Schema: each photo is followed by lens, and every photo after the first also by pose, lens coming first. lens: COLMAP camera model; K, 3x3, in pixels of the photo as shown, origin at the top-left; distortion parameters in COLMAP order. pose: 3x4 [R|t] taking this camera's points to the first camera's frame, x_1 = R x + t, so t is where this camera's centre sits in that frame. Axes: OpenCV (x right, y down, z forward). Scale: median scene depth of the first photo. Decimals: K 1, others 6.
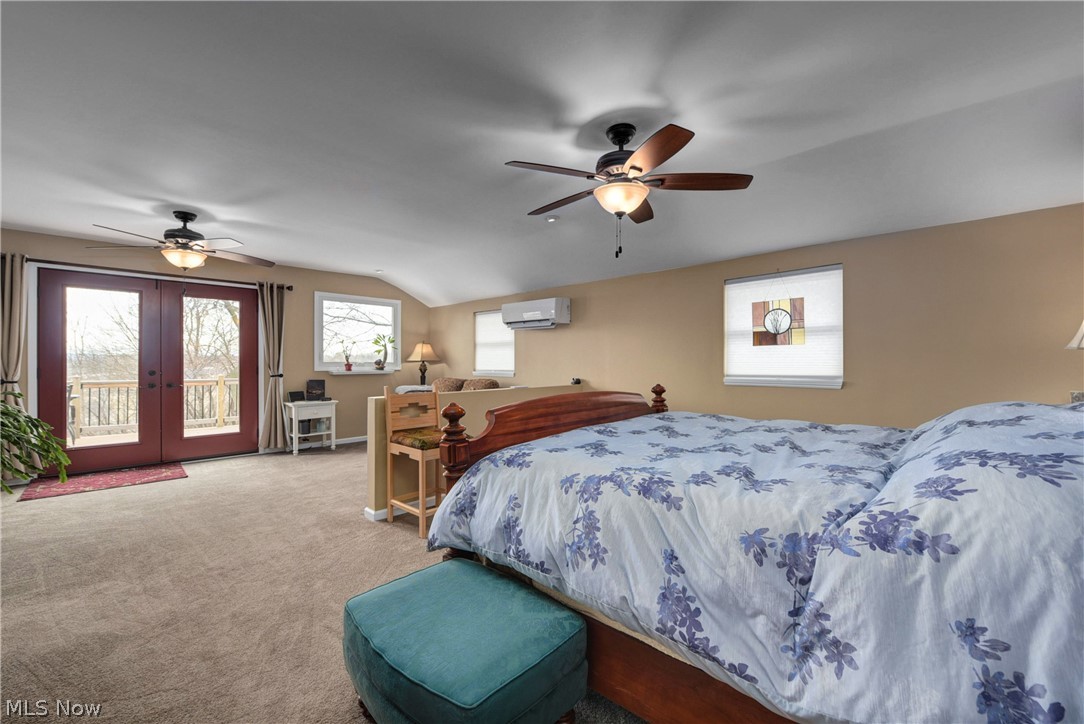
lens RADIAL K [[447.7, 0, 542.0], [0, 447.7, 362.0], [0, 0, 1]] dist [-0.001892, -0.000405]
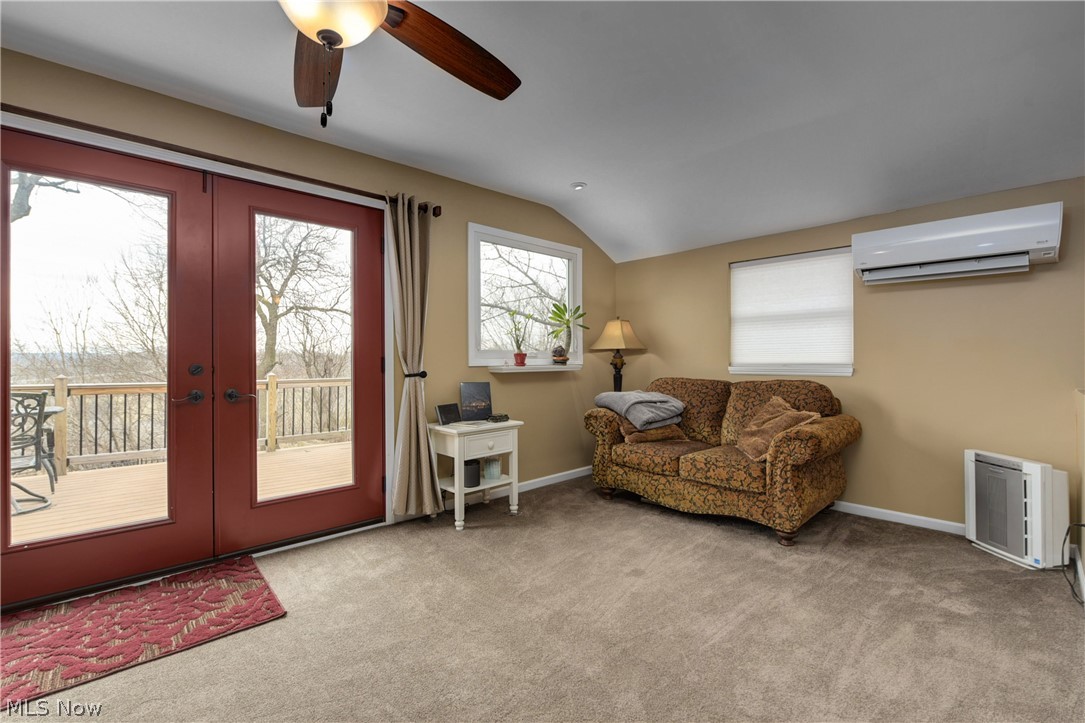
lens RADIAL K [[483.0, 0, 542.5], [0, 483.0, 361.5], [0, 0, 1]] dist [0.025559, 0.000270]
pose [[0.997066, 0.001843, -0.076527, -0.386689], [-0.000899, 0.999923, 0.012373, 0.007143], [0.076544, -0.012268, 0.996991, 0.422171]]
